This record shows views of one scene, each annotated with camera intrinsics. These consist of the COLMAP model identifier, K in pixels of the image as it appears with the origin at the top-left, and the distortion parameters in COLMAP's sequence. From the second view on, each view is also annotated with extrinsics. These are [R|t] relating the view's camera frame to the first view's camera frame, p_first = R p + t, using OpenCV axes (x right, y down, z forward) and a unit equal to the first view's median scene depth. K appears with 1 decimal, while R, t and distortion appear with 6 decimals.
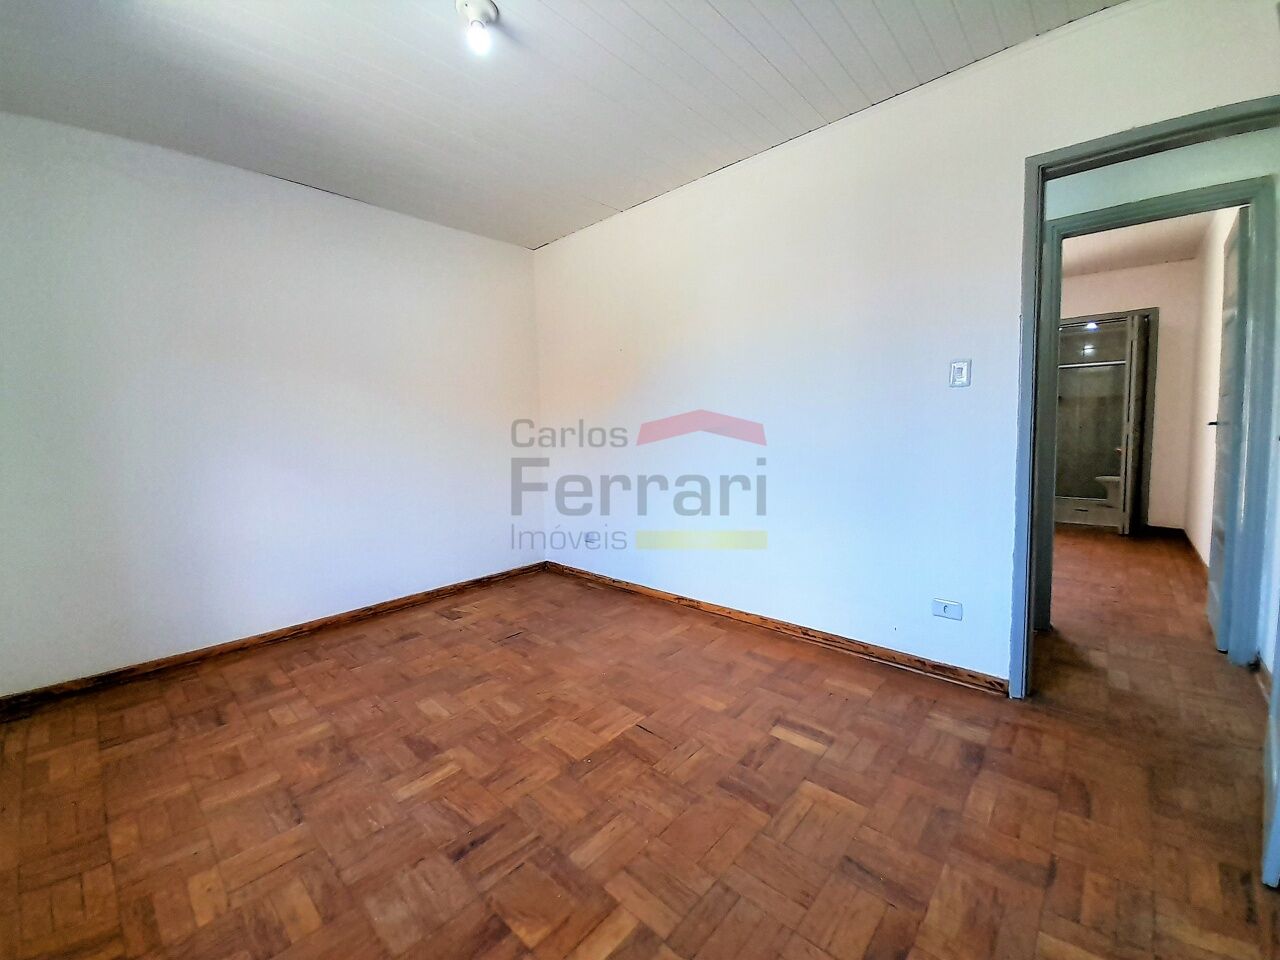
lens RADIAL K [[503.1, 0, 657.8], [0, 503.1, 467.2], [0, 0, 1]] dist [0.028429, -0.017589]
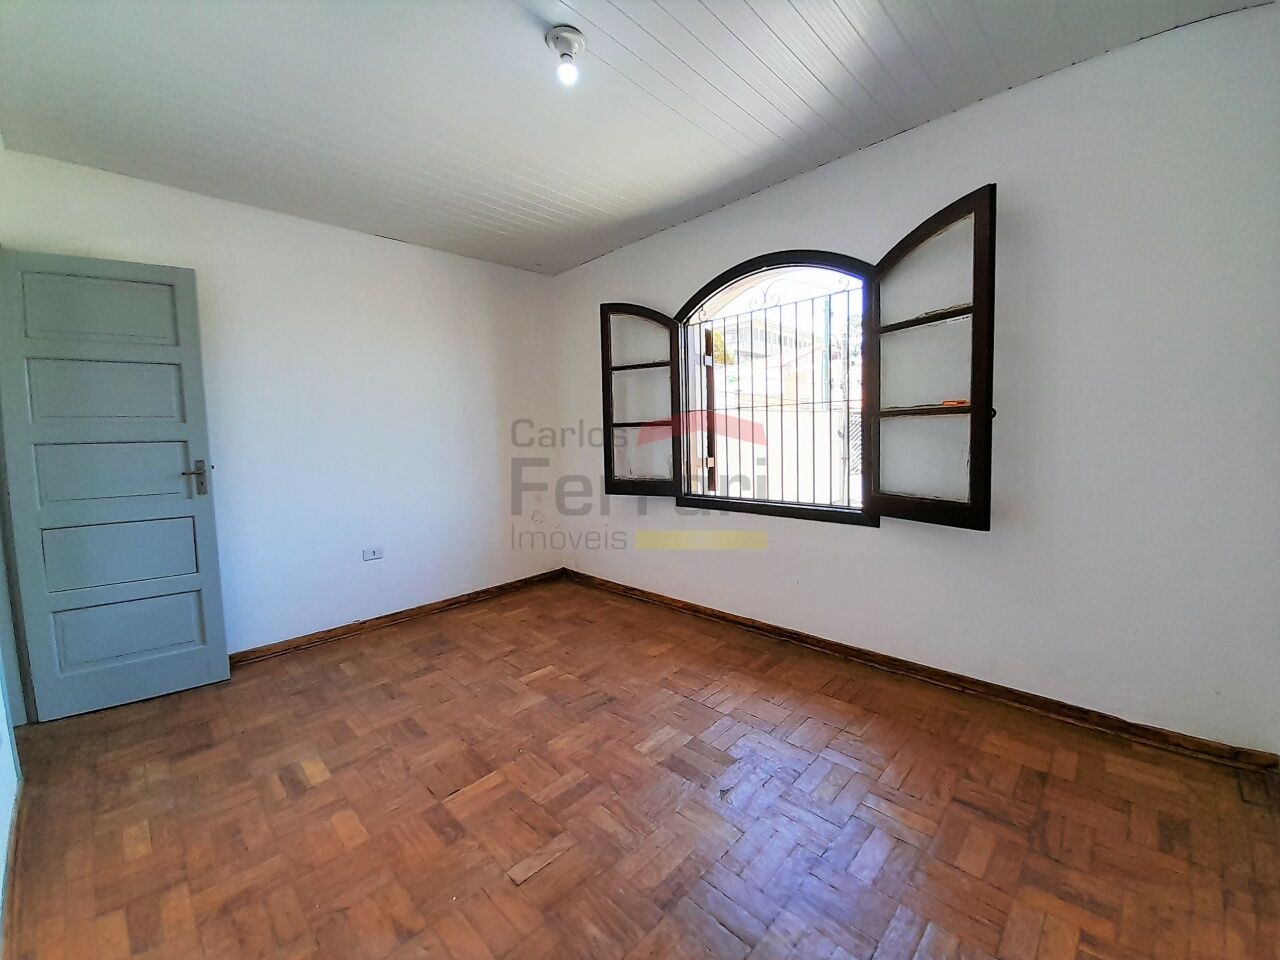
lens RADIAL K [[503.1, 0, 657.8], [0, 503.1, 467.2], [0, 0, 1]] dist [0.028429, -0.017589]
pose [[-0.997968, 0.050454, 0.038903, -0.429351], [0.055426, 0.988654, 0.139611, -0.151307], [-0.031418, 0.141484, -0.989442, 1.686056]]
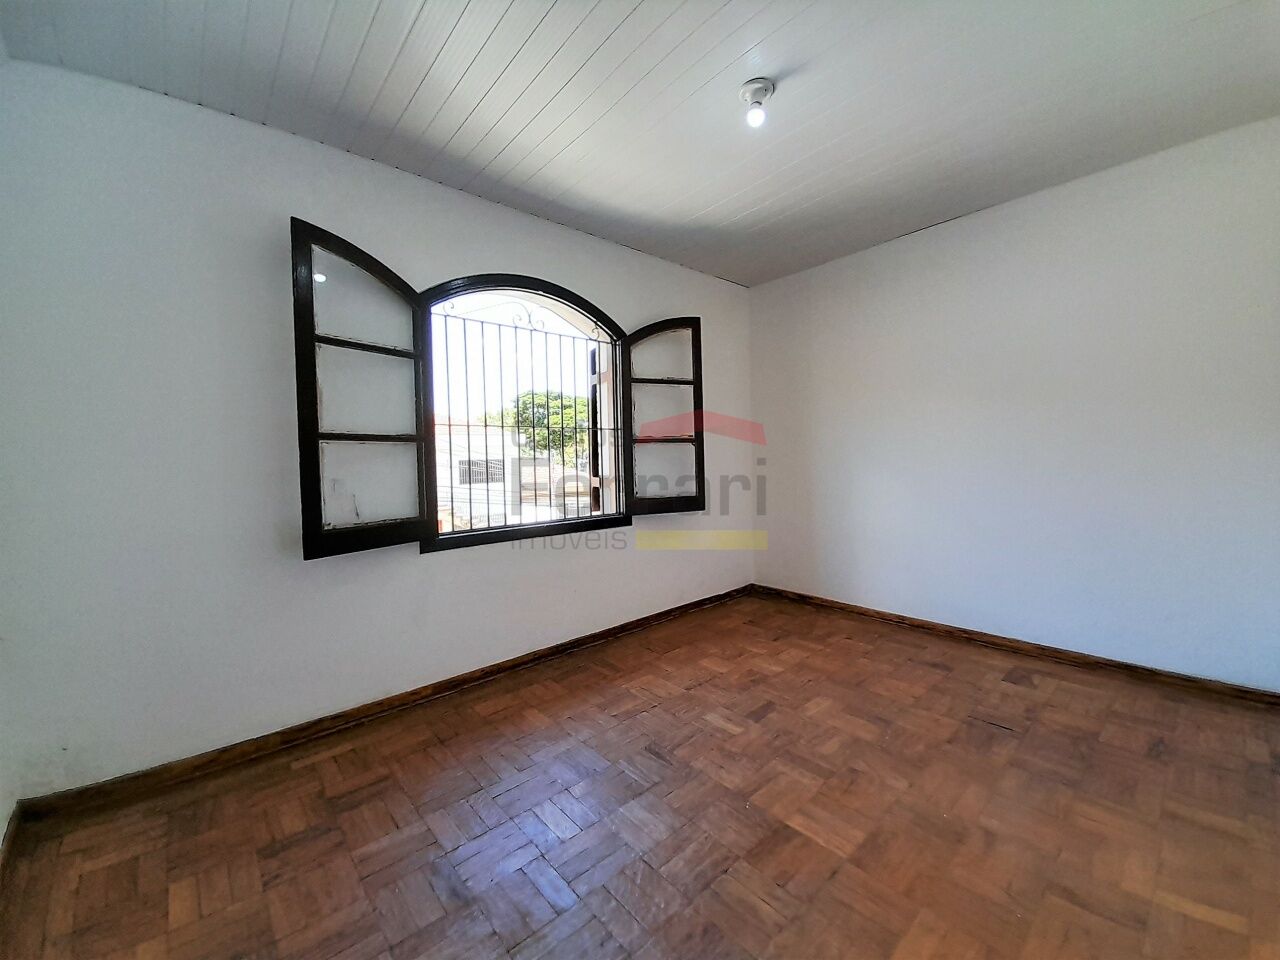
lens RADIAL K [[503.1, 0, 657.8], [0, 503.1, 467.2], [0, 0, 1]] dist [0.028429, -0.017589]
pose [[-0.102863, 0.047534, -0.993559, 0.676699], [-0.050595, 0.997315, 0.052952, -0.087551], [0.993408, 0.055716, -0.100181, 0.746614]]
